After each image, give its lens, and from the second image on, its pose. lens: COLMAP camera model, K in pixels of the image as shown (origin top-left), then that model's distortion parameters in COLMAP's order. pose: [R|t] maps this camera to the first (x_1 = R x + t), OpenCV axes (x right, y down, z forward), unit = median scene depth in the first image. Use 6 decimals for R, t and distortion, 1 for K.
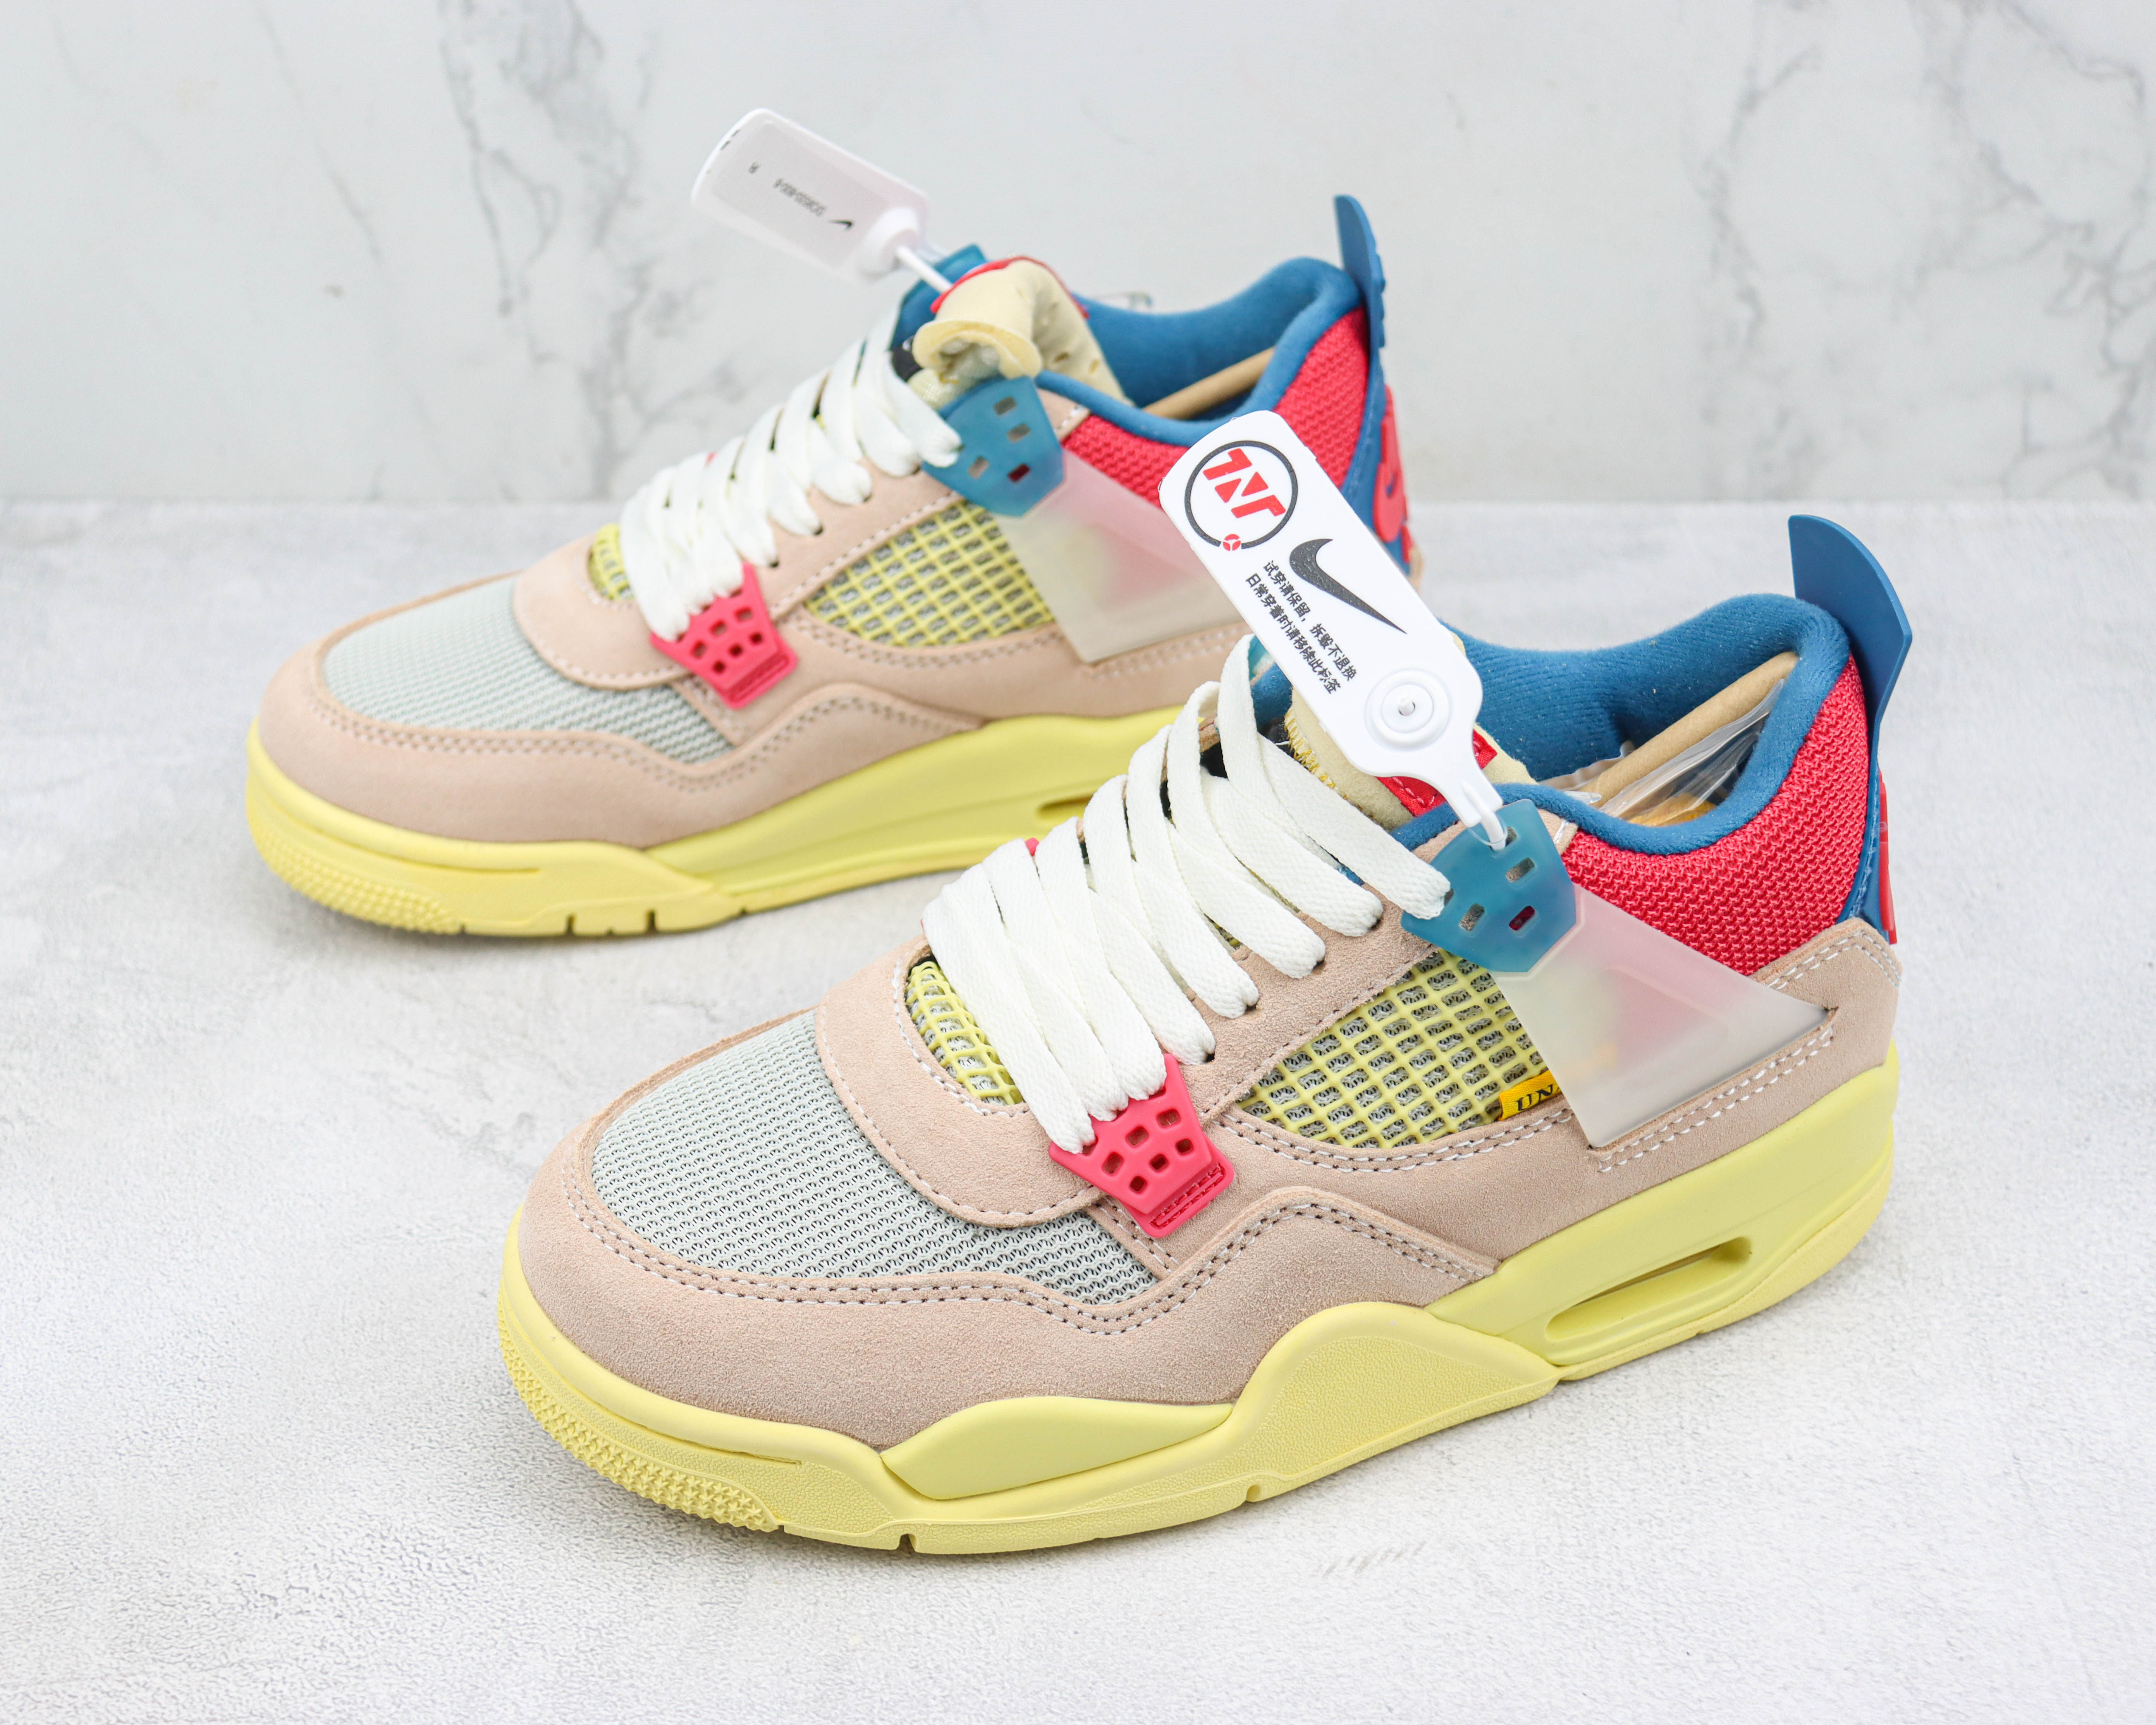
lens RADIAL K [[3614.4, 0, 1023.8], [0, 3614.4, 860.9], [0, 0, 1]] dist [0.015966, 0.266484]
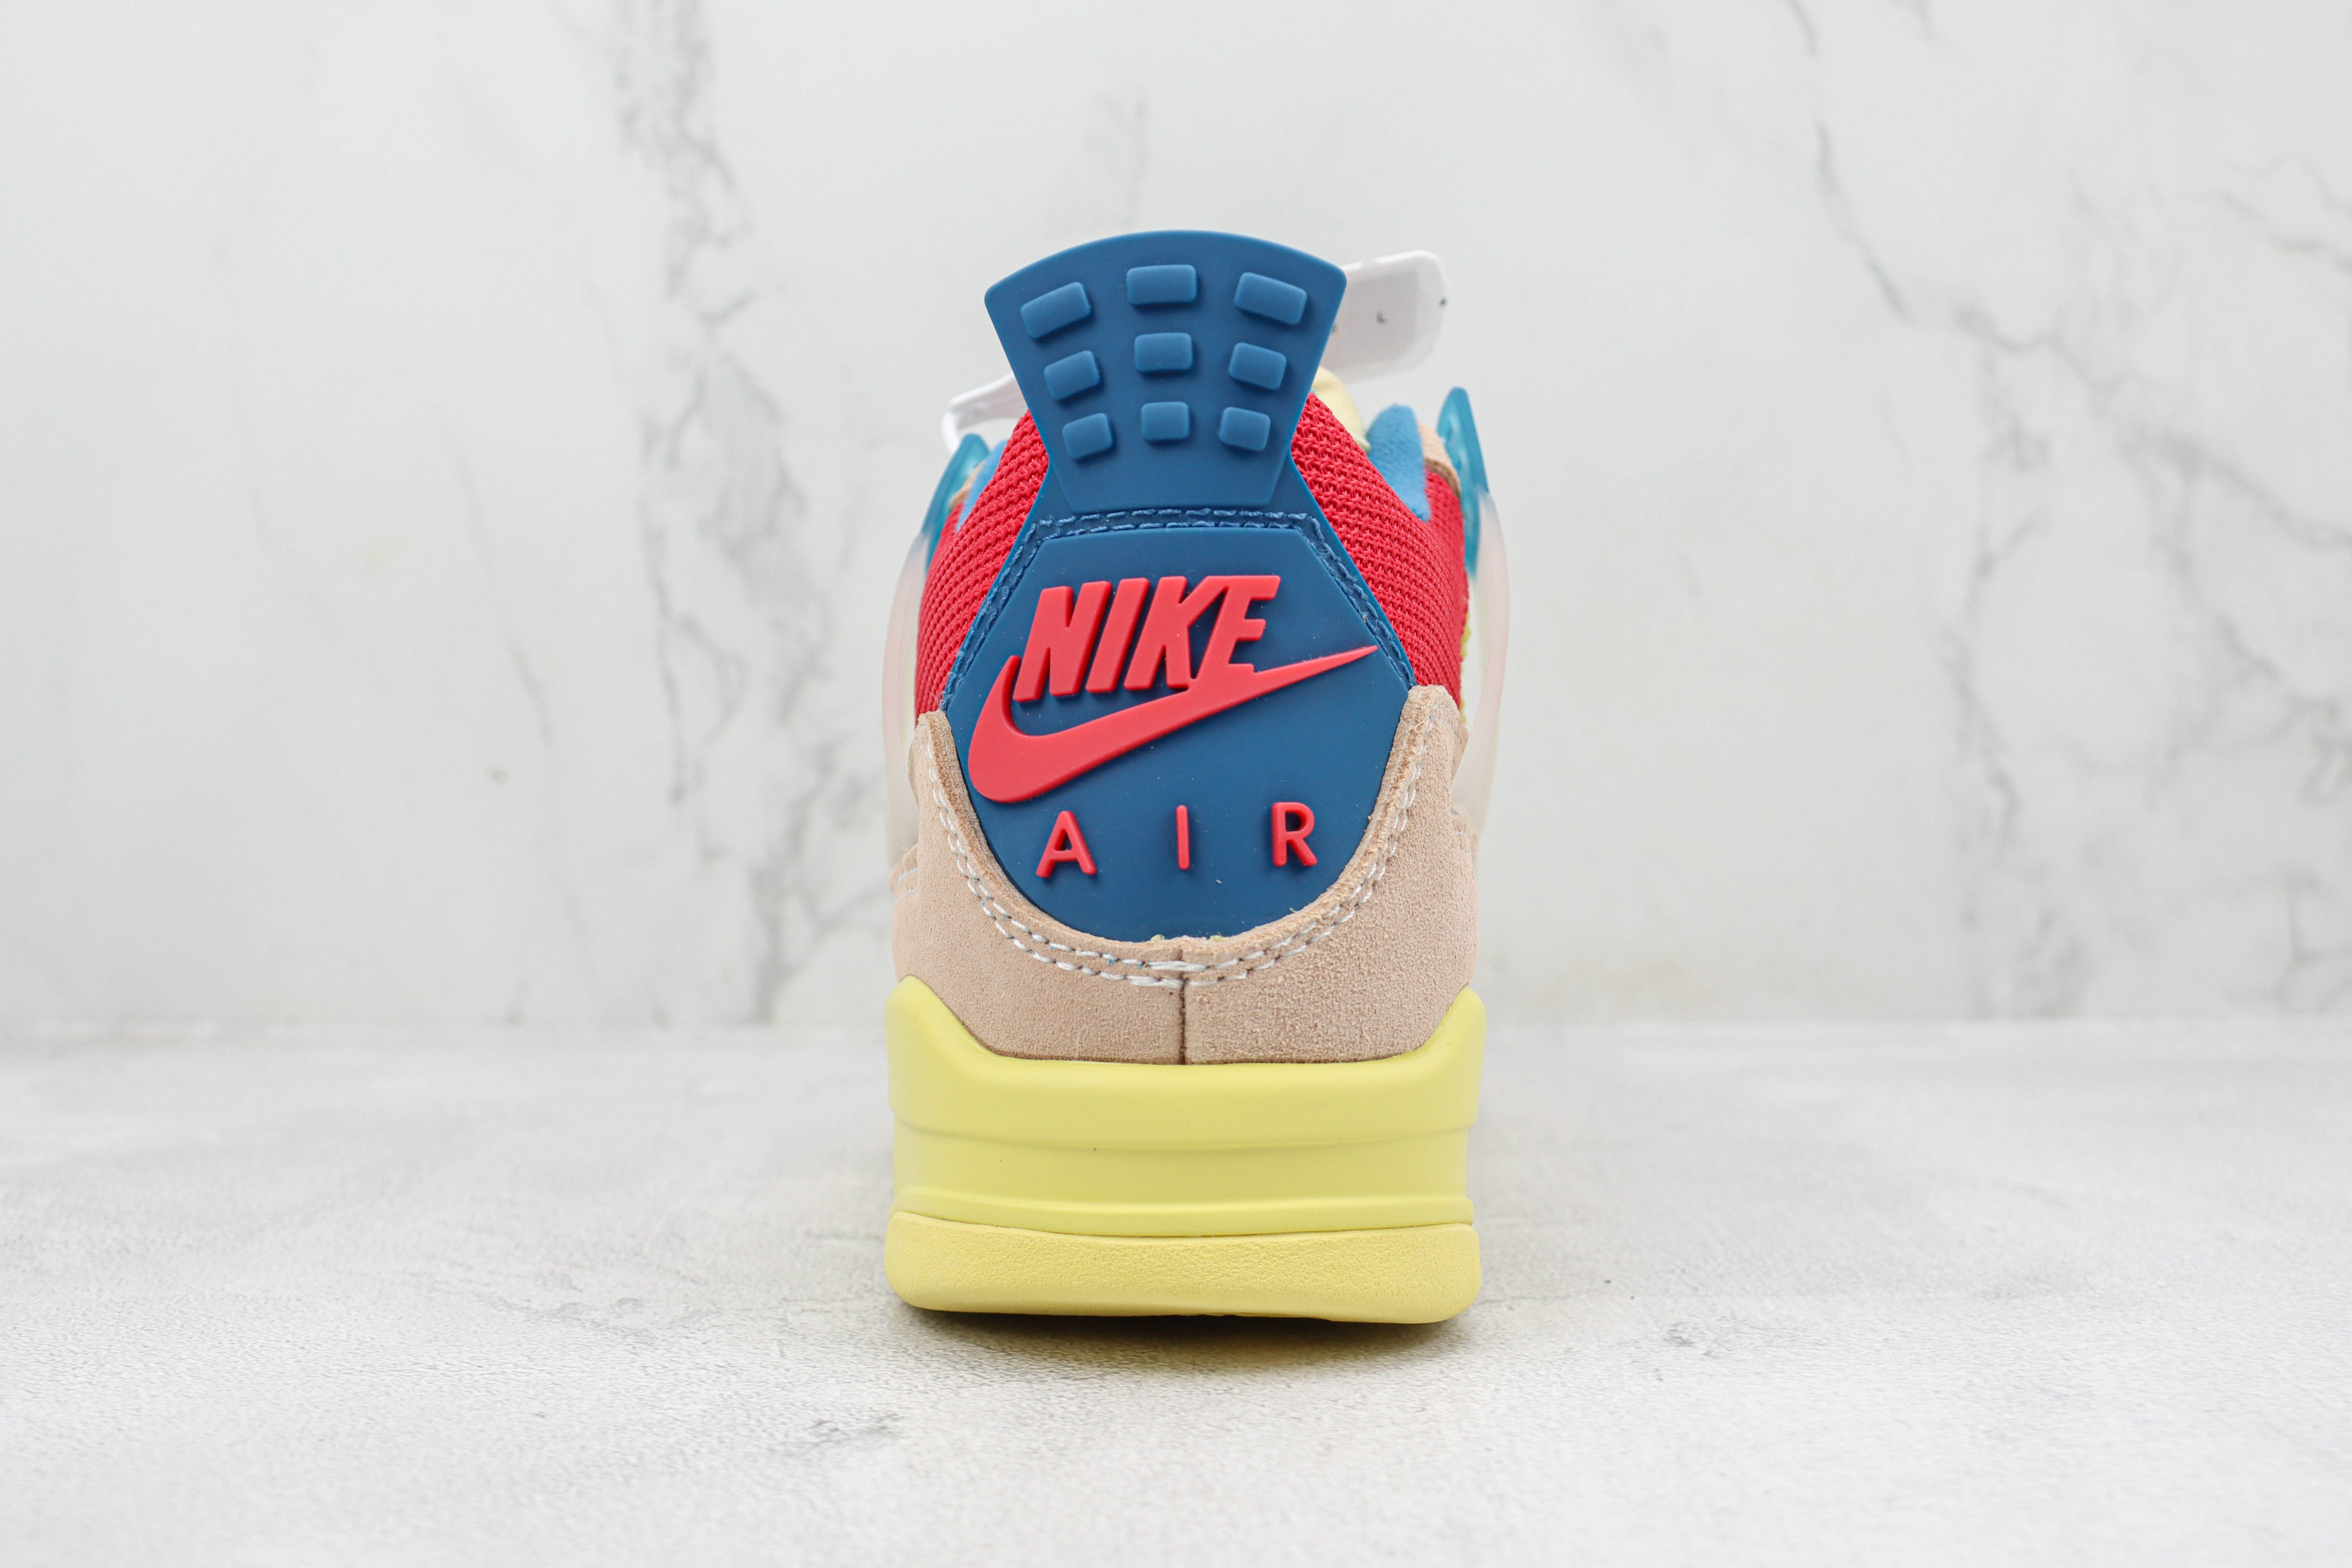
lens RADIAL K [[2641.1, 0, 1133.3], [0, 2641.1, 777.5], [0, 0, 1]] dist [-0.155959, 0.186177]
pose [[0.999342, 0.019833, 0.030364, -0.047995], [-0.001445, 0.858335, -0.513088, 0.194617], [-0.036238, 0.512706, 0.857799, 0.424744]]
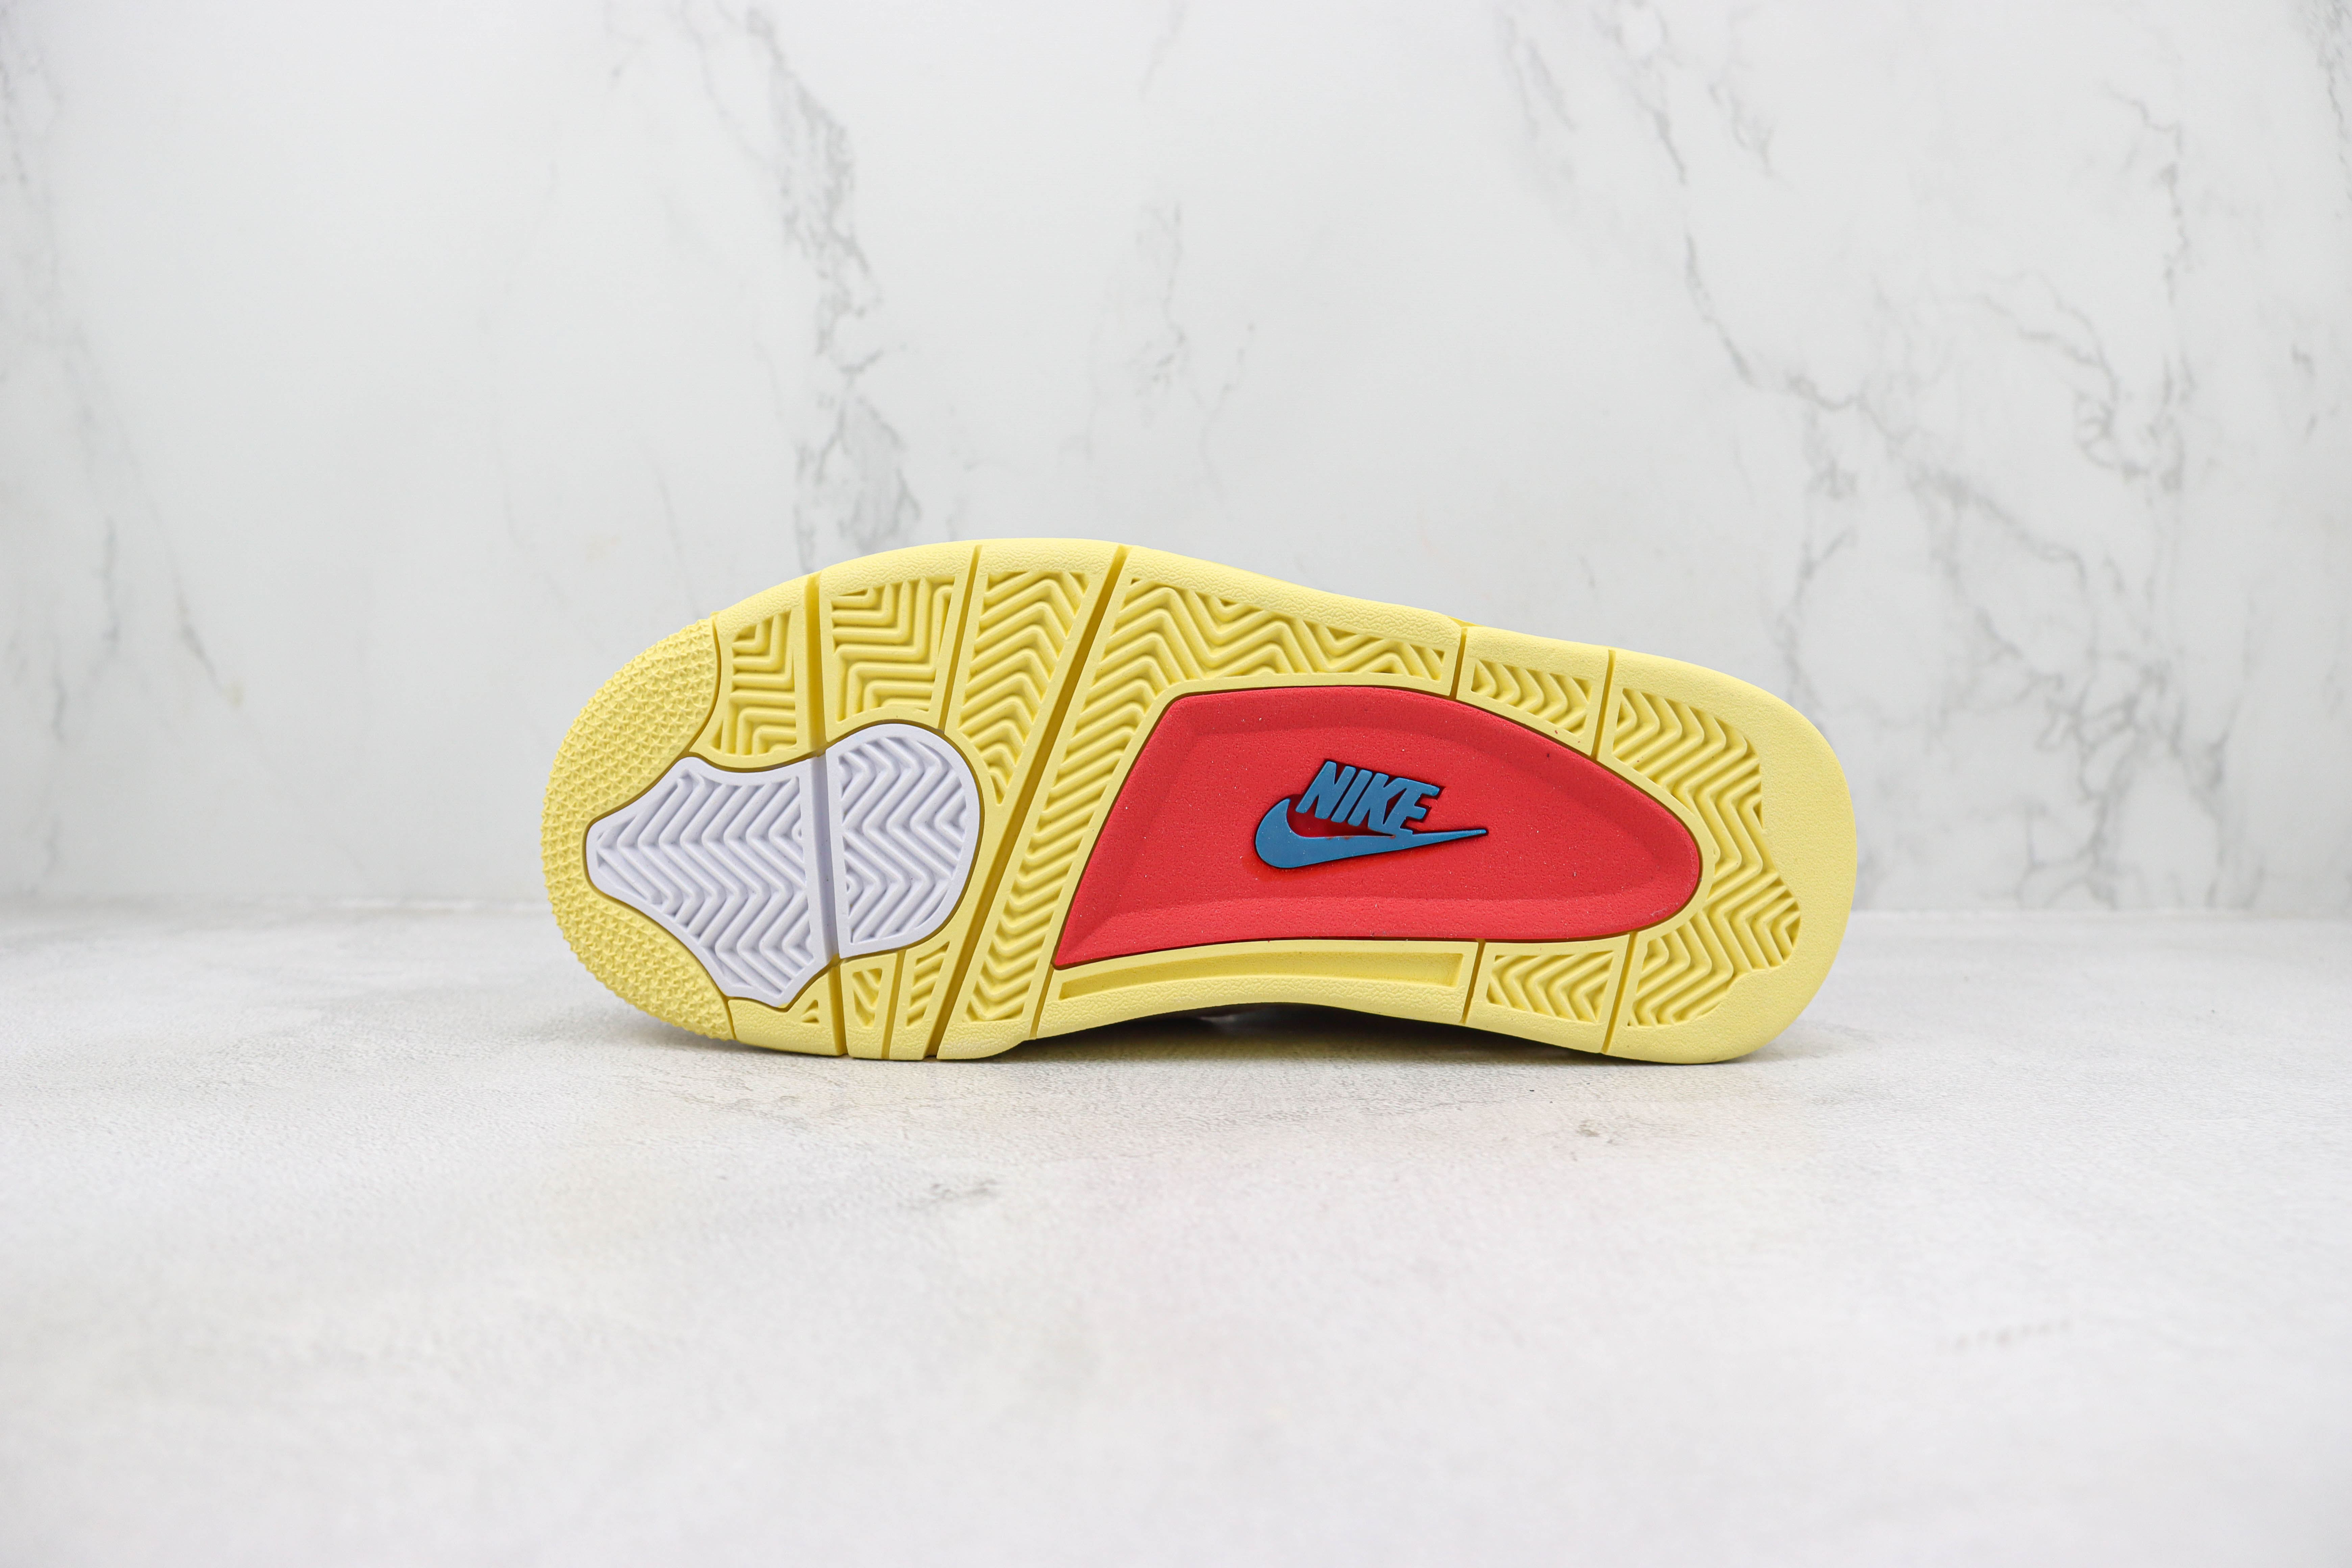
lens RADIAL K [[1973.0, 0, 1159.3], [0, 1973.0, 798.4], [0, 0, 1]] dist [-0.210965, 0.132703]
pose [[0.998980, 0.029054, 0.034579, -0.052193], [-0.008399, 0.871766, -0.489850, 0.197128], [-0.044377, 0.489059, 0.871121, 0.437574]]
